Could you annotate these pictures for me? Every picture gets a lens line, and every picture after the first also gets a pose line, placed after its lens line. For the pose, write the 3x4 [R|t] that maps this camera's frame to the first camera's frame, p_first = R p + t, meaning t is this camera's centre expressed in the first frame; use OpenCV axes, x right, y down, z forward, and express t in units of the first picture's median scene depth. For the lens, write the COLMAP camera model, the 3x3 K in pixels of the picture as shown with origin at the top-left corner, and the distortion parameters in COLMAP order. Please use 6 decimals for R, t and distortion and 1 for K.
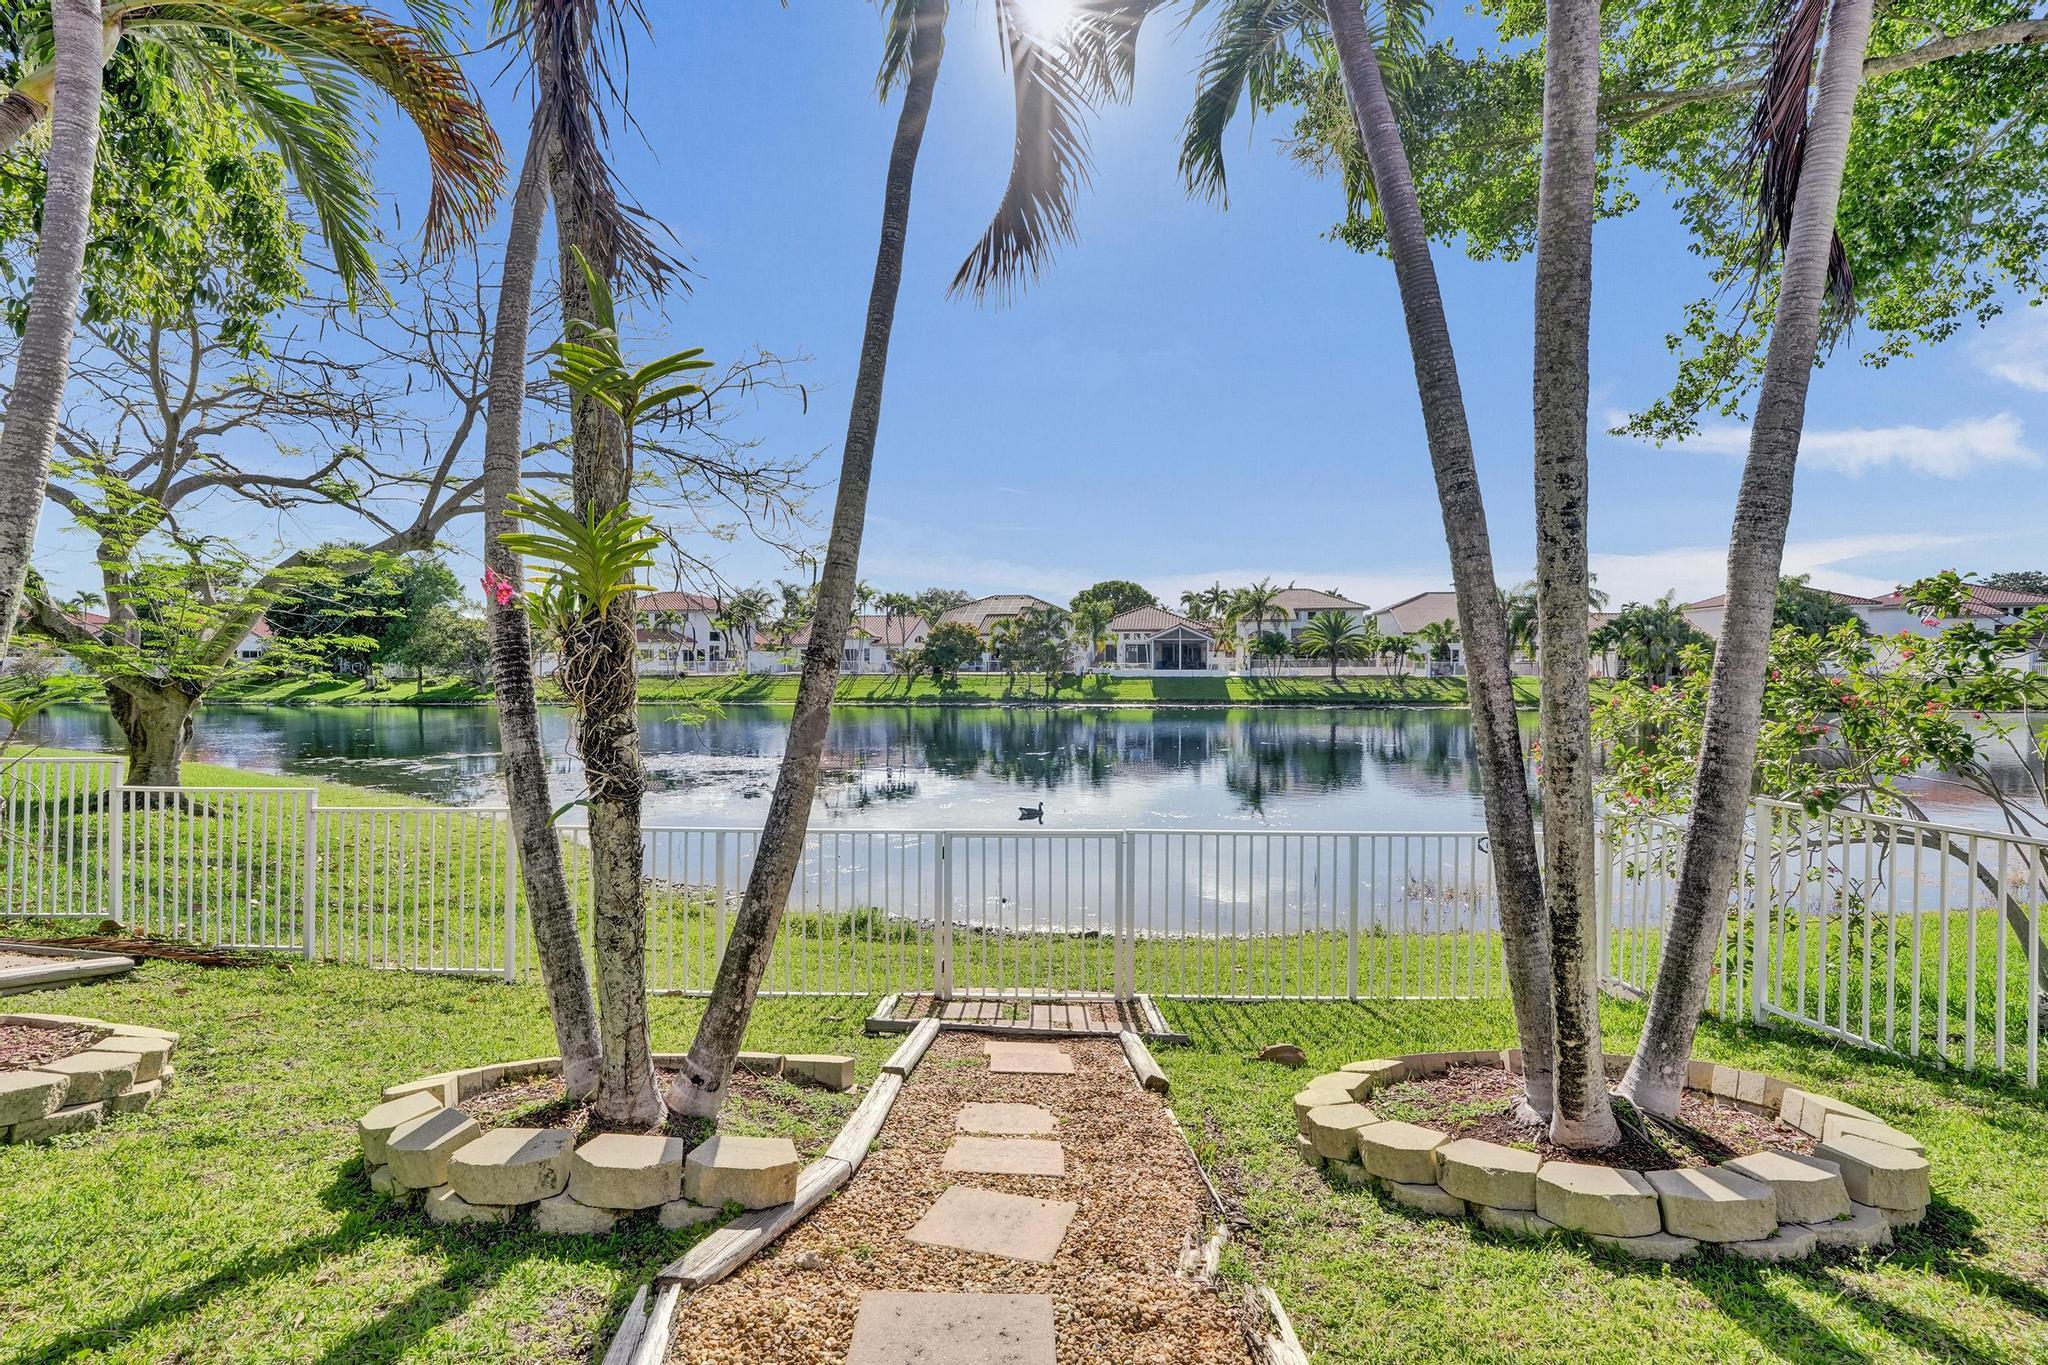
lens RADIAL K [[952.2, 0, 1027.9], [0, 952.2, 682.6], [0, 0, 1]] dist [-0.066921, 0.023576]
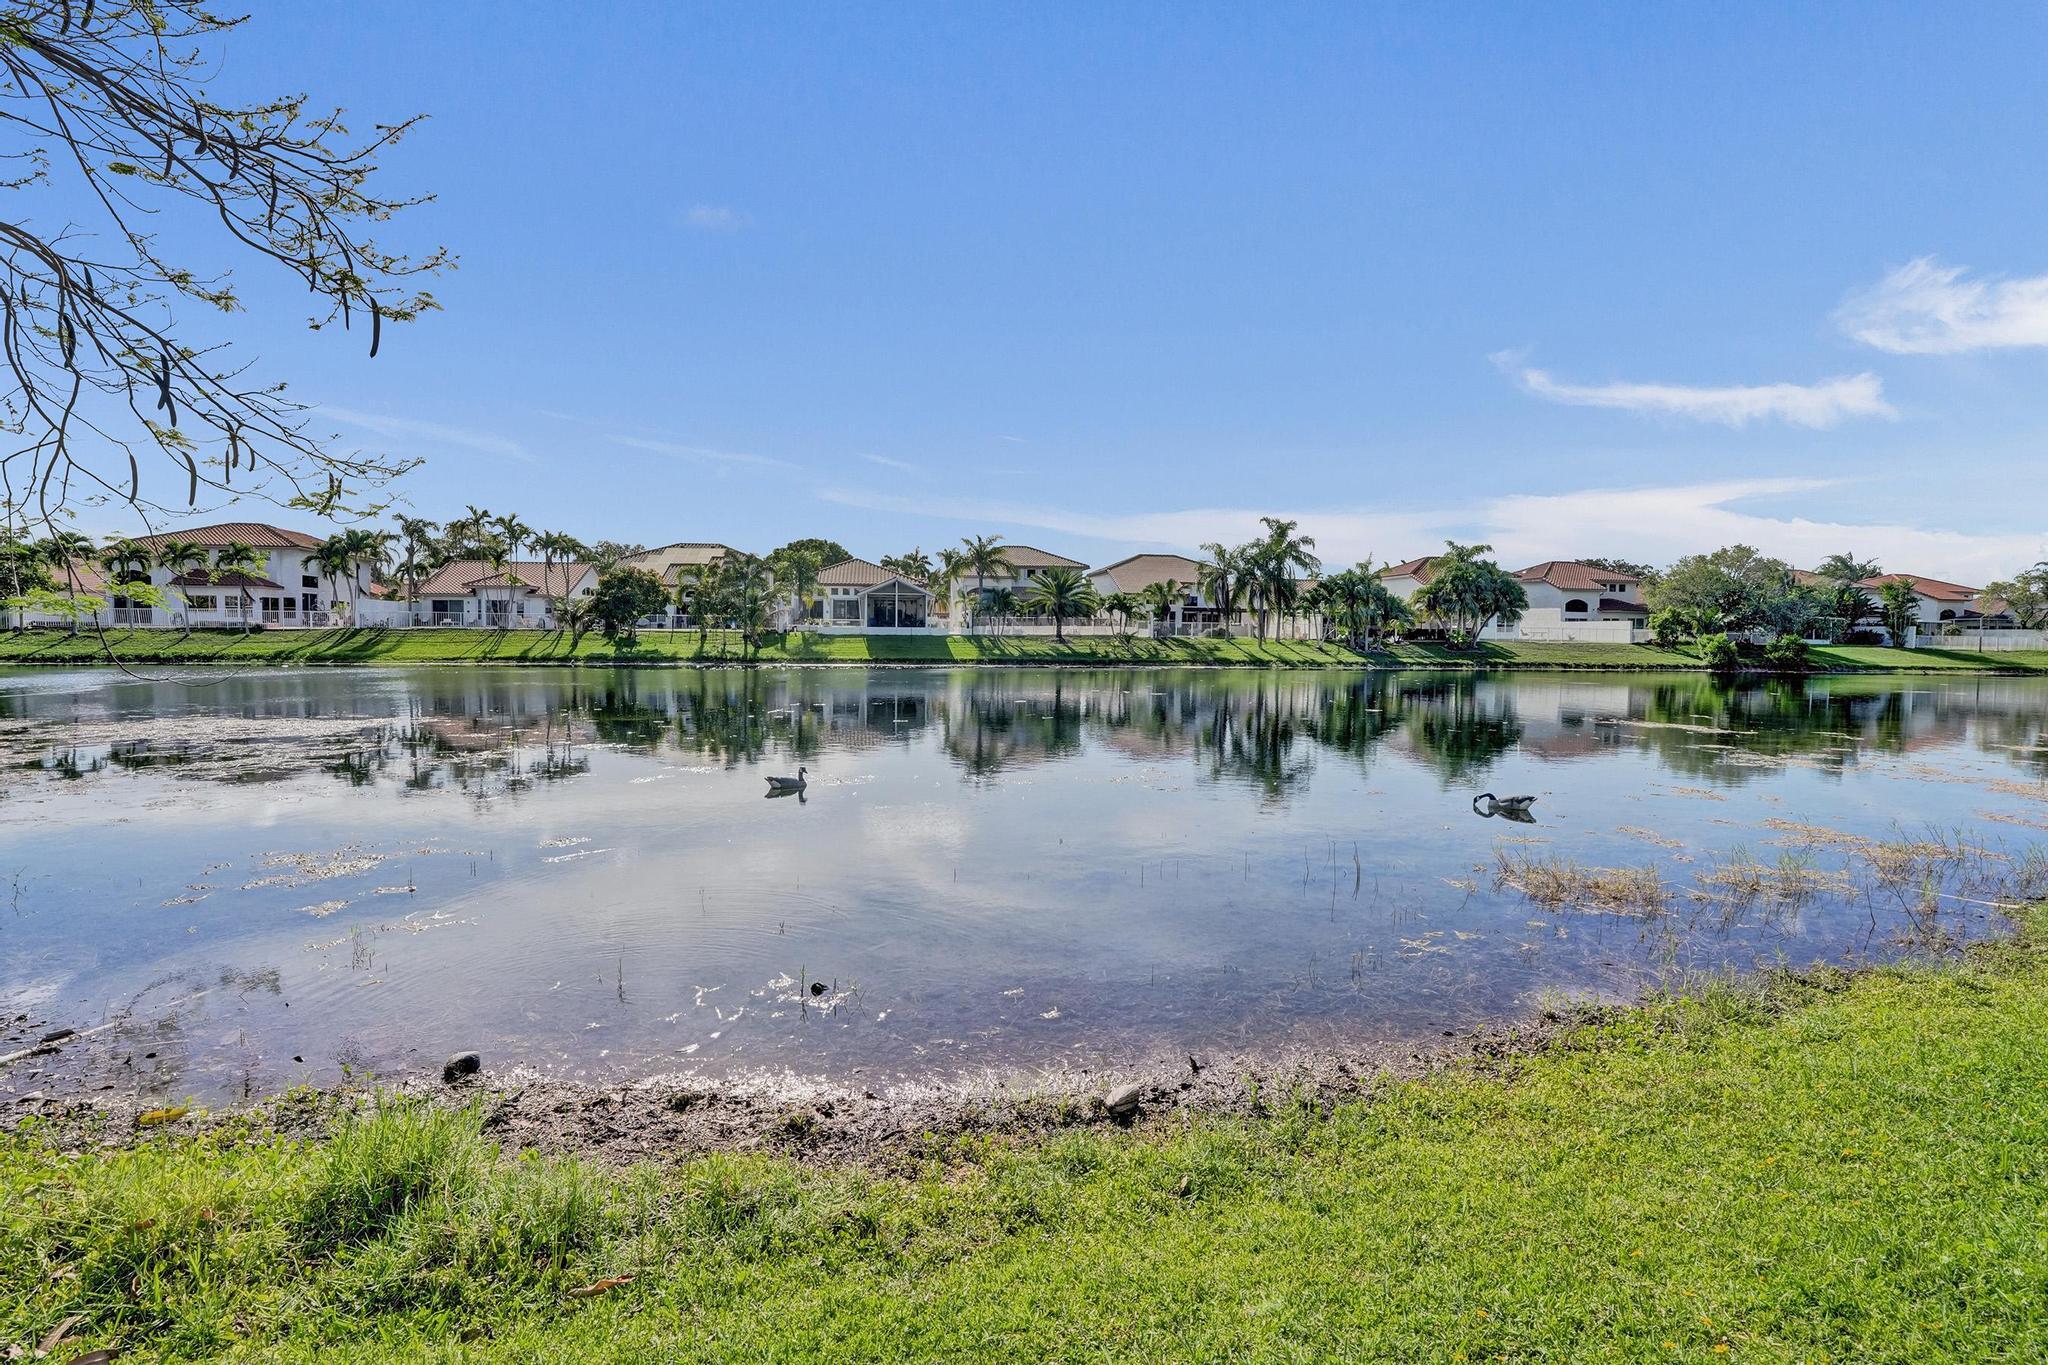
lens RADIAL K [[952.2, 0, 1027.8], [0, 952.2, 674.8], [0, 0, 1]] dist [-0.066921, 0.023576]
pose [[0.948098, -0.003465, 0.317959, -0.010562], [-0.004729, 0.999676, 0.024996, 0.008813], [-0.317943, -0.025202, 0.947775, 0.099771]]
